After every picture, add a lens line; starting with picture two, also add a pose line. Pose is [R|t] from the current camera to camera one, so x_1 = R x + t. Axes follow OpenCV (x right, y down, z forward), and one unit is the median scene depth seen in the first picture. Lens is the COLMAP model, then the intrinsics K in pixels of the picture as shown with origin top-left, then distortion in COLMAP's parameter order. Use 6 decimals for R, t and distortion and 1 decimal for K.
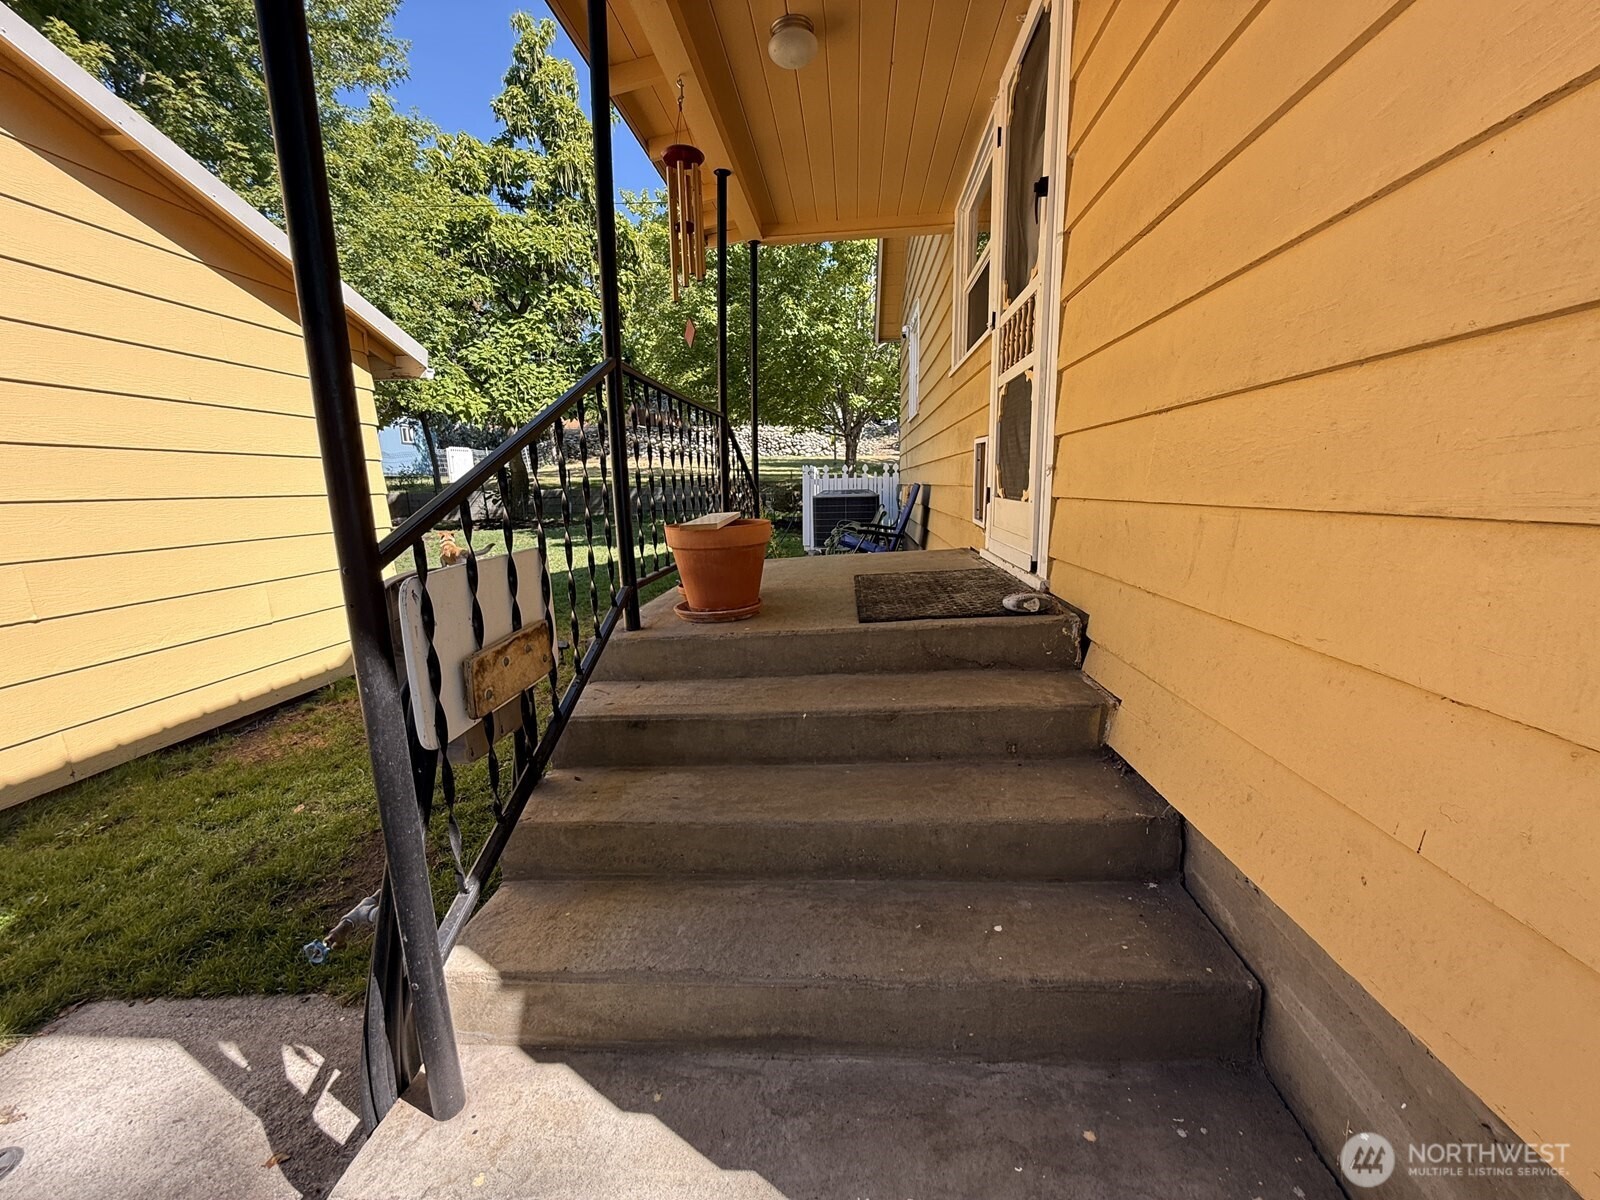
lens RADIAL K [[638.7, 0, 806.6], [0, 638.7, 608.9], [0, 0, 1]] dist [-0.002059, 0.000589]
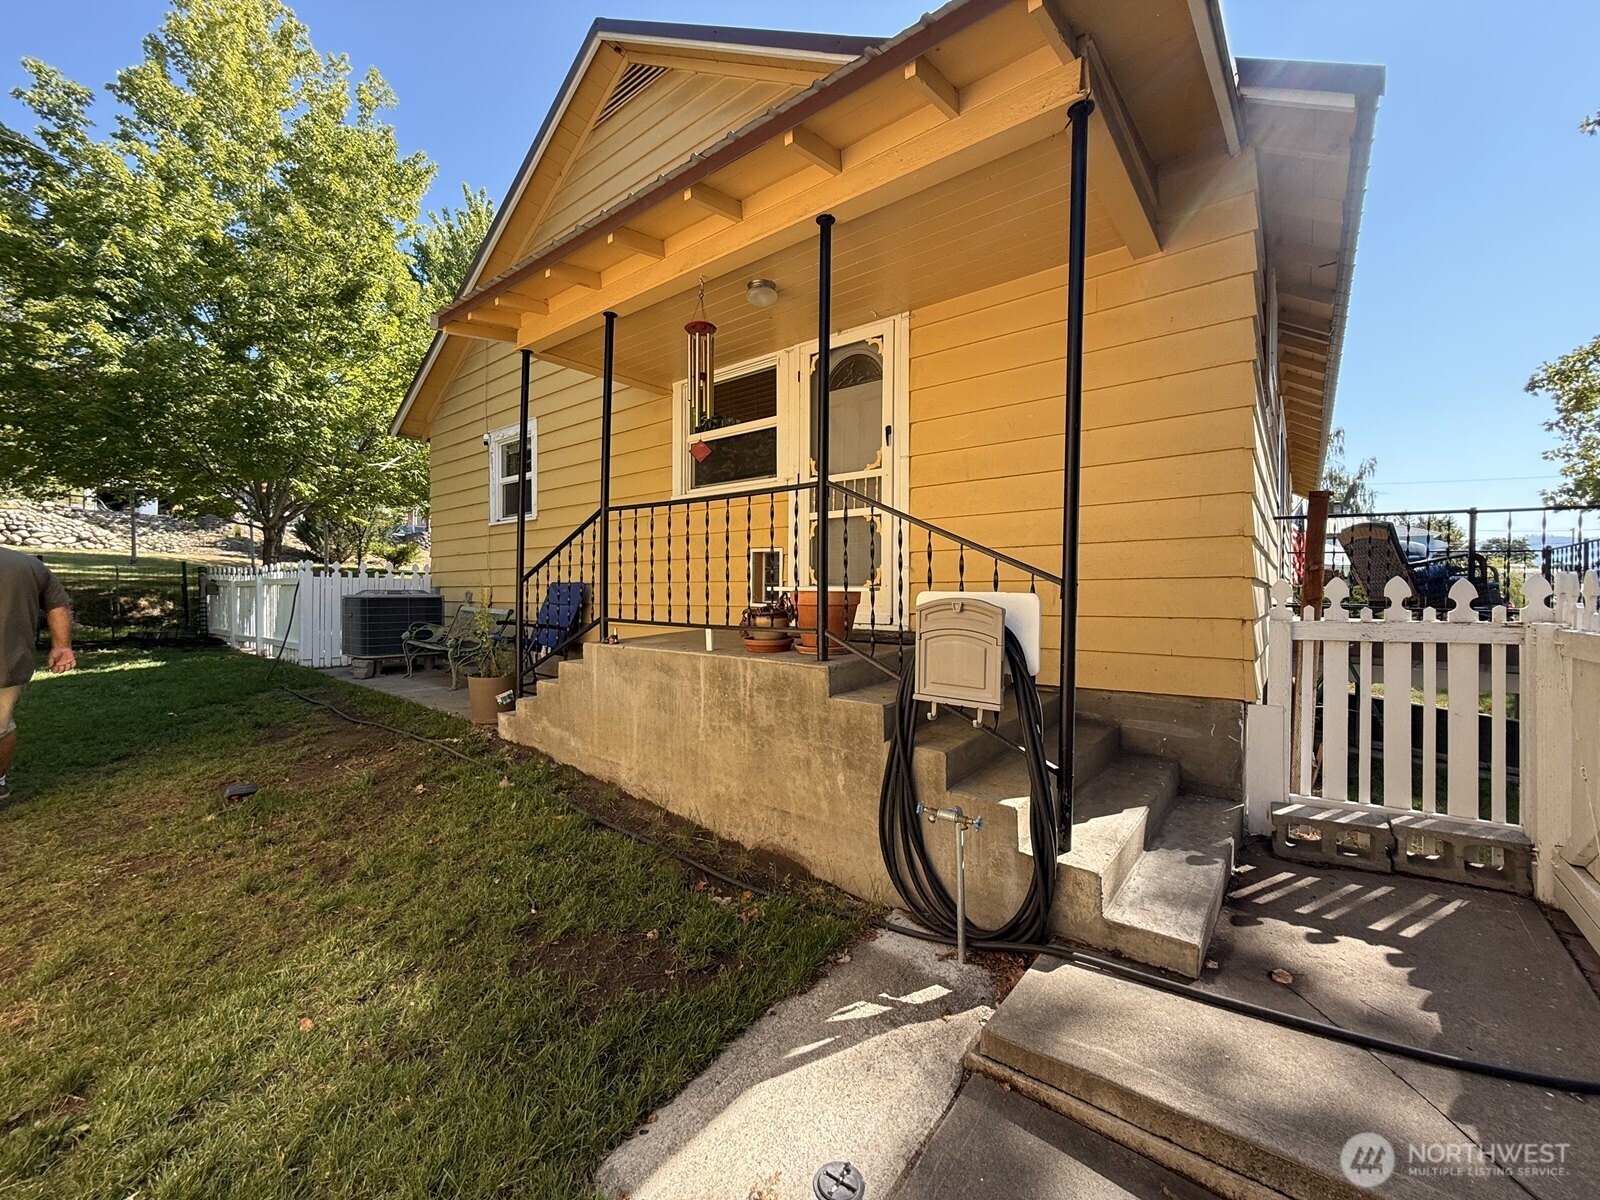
lens RADIAL K [[638.7, 0, 801.3], [0, 638.7, 594.6], [0, 0, 1]] dist [-0.002059, 0.000589]
pose [[0.569465, 0.011789, 0.821931, -1.827629], [0.150616, 0.981473, -0.118430, 0.056864], [-0.808099, 0.191238, 0.557139, 0.246356]]
